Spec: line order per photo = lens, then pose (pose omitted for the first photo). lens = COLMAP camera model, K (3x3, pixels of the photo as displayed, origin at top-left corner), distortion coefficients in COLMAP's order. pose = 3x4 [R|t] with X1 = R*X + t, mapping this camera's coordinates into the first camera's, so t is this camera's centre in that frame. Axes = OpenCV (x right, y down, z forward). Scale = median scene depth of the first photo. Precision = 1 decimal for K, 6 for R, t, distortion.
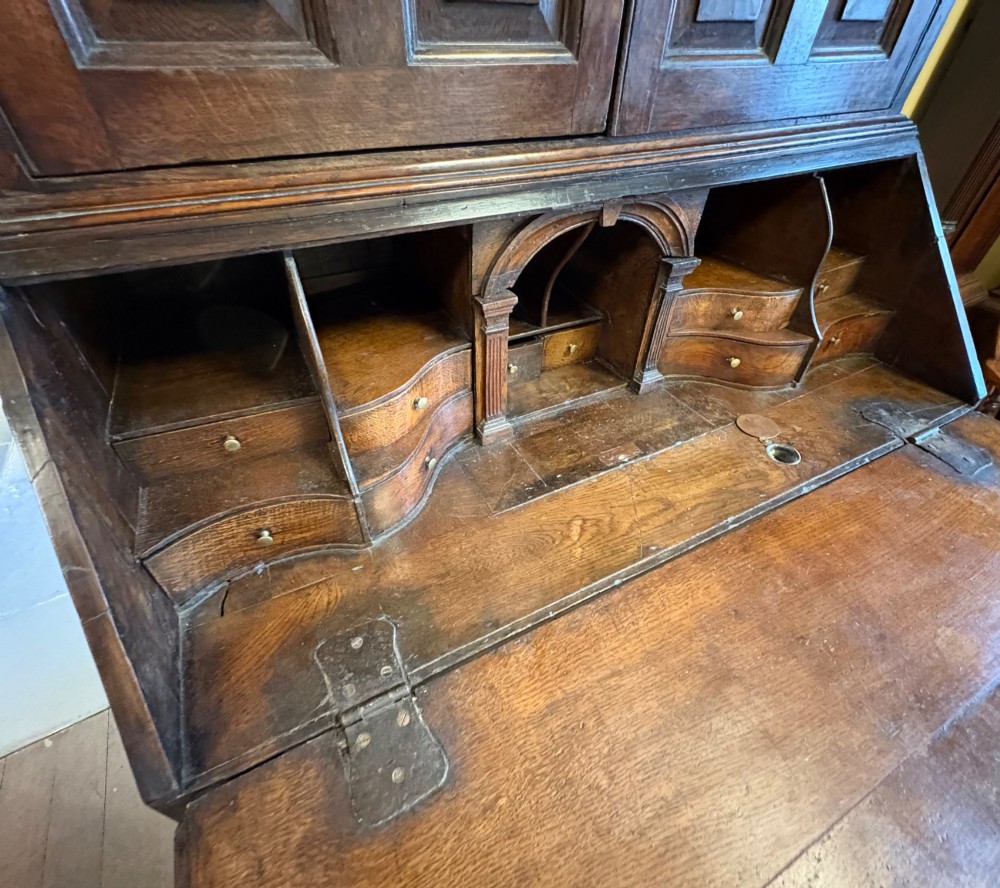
lens RADIAL K [[476.4, 0, 504.4], [0, 476.4, 442.1], [0, 0, 1]] dist [-0.001217, 0.000038]
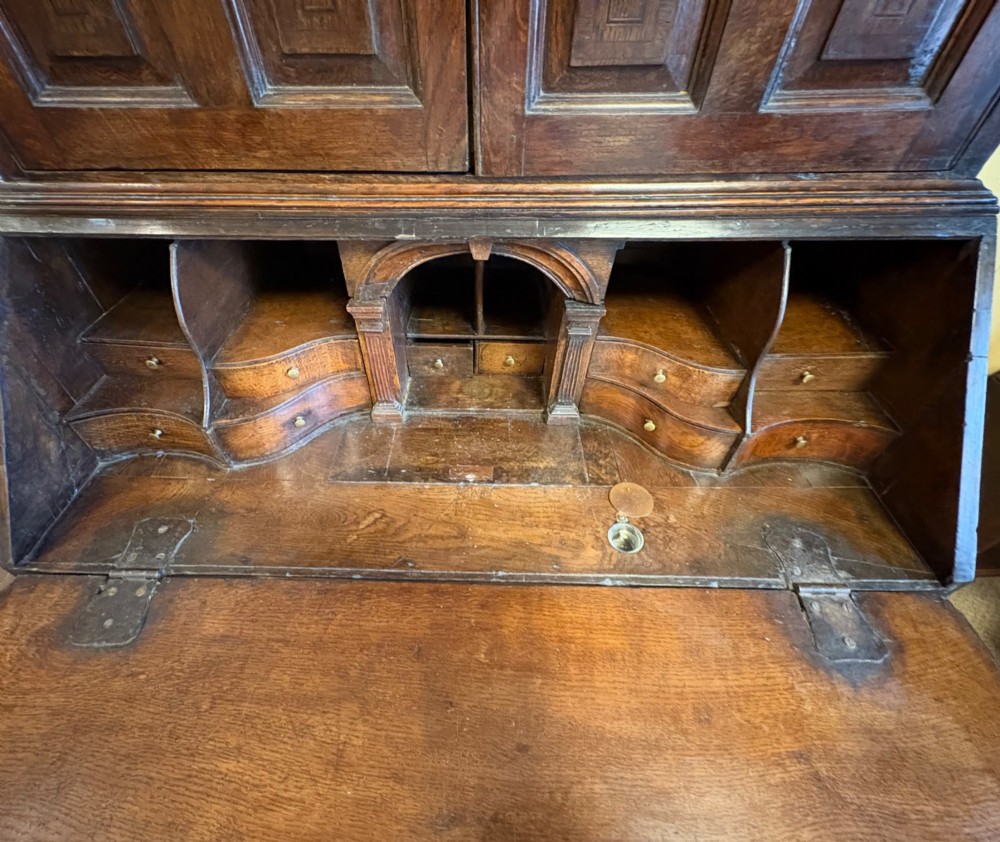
lens RADIAL K [[455.8, 0, 496.7], [0, 455.8, 422.6], [0, 0, 1]] dist [-0.000216, -0.000915]
pose [[0.878866, 0.328105, -0.346327, 0.773949], [-0.304253, 0.944638, 0.122839, -0.281559], [0.367457, -0.002588, 0.930037, 0.115301]]
